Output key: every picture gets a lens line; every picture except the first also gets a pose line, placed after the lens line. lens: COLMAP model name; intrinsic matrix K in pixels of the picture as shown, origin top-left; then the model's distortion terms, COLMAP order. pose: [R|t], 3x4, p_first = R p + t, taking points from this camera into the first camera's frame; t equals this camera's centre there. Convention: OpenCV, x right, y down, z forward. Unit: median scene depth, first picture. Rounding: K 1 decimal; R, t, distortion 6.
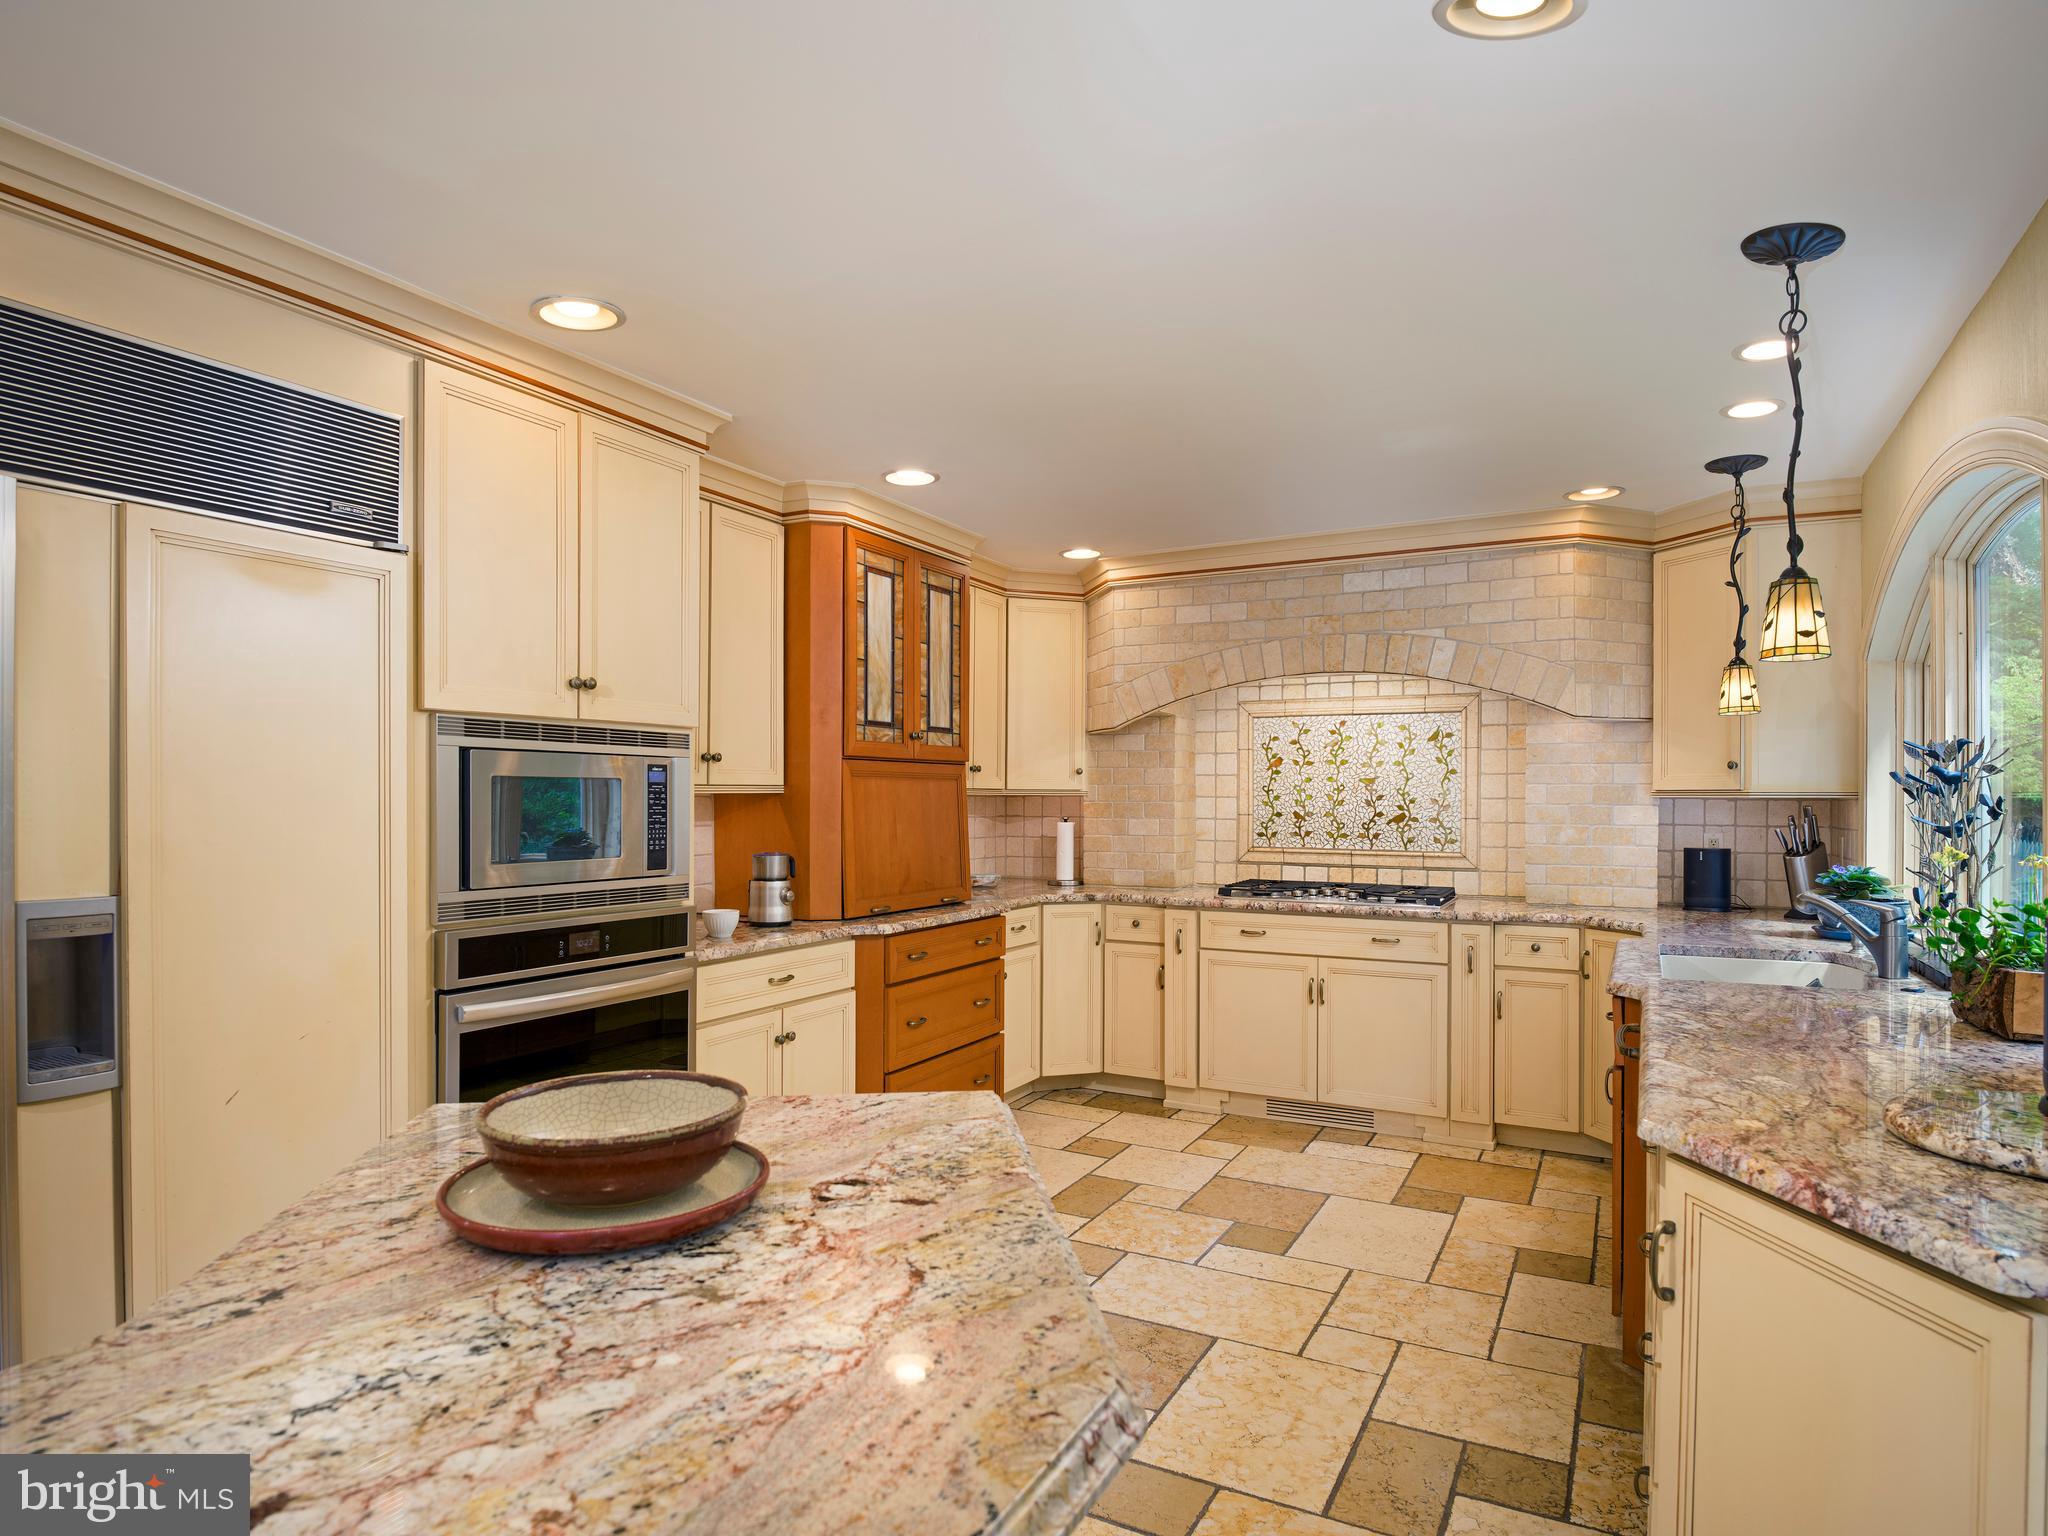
lens RADIAL K [[1133.6, 0, 1034.1], [0, 1133.6, 795.7], [0, 0, 1]] dist [0.005665, 0.000658]
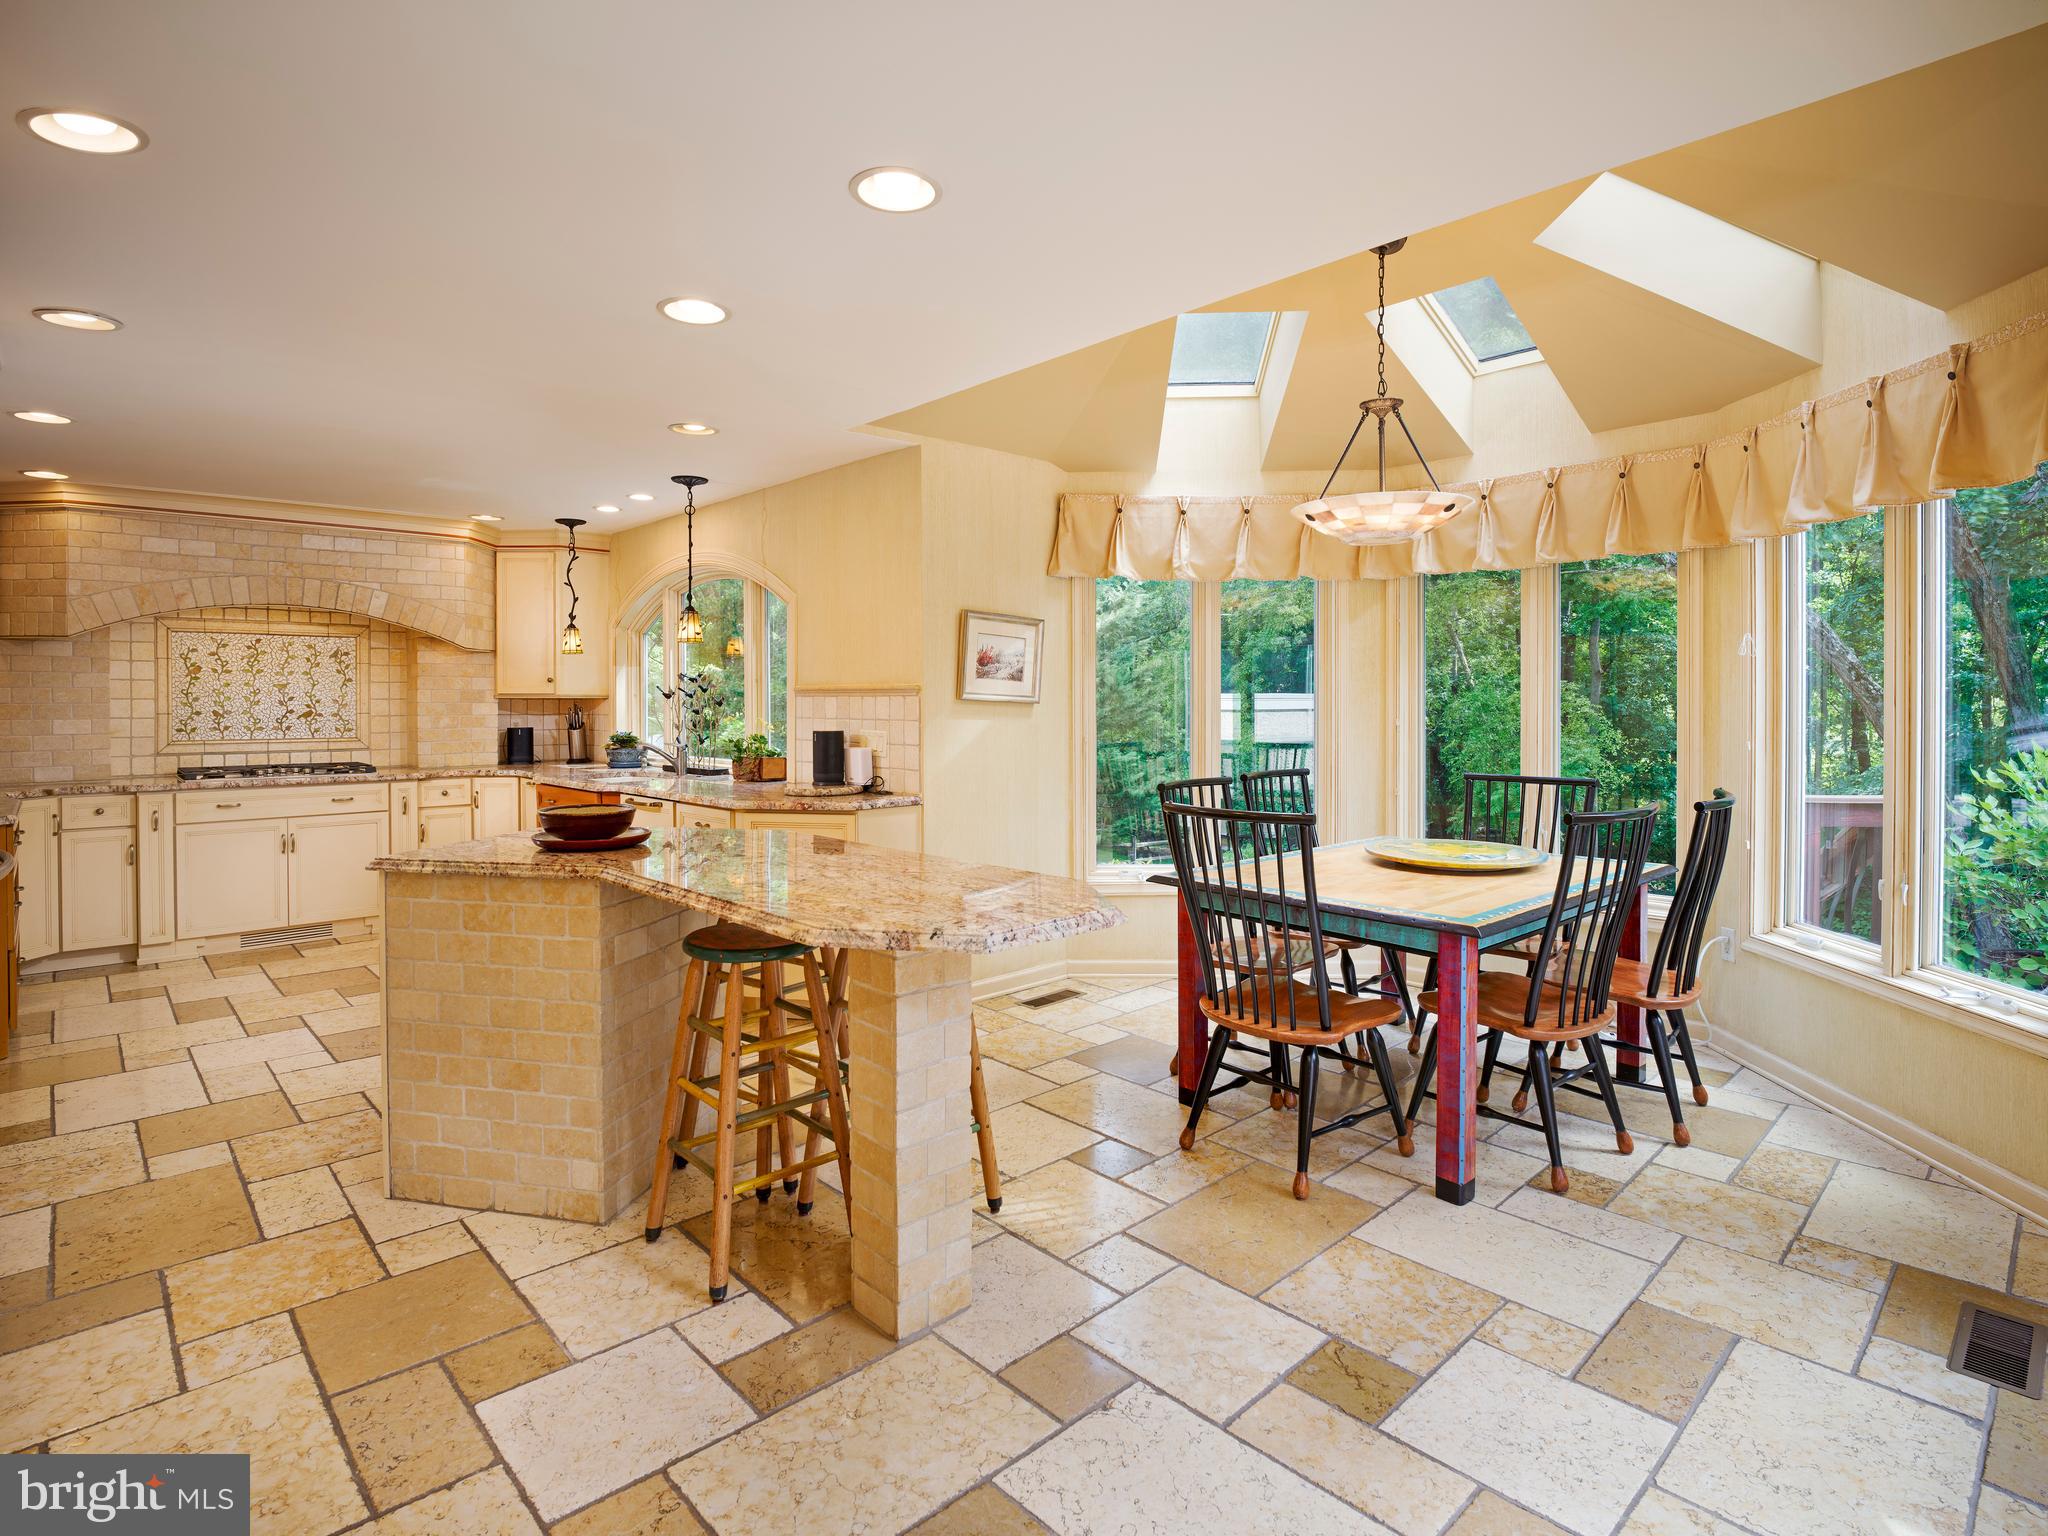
lens RADIAL K [[1045.2, 0, 1011.5], [0, 1045.2, 705.2], [0, 0, 1]] dist [-0.003429, -0.000333]
pose [[0.320372, -0.009147, 0.947248, -0.619859], [0.000893, 0.999956, 0.009354, -0.001754], [-0.947291, -0.002151, 0.320366, -0.196347]]
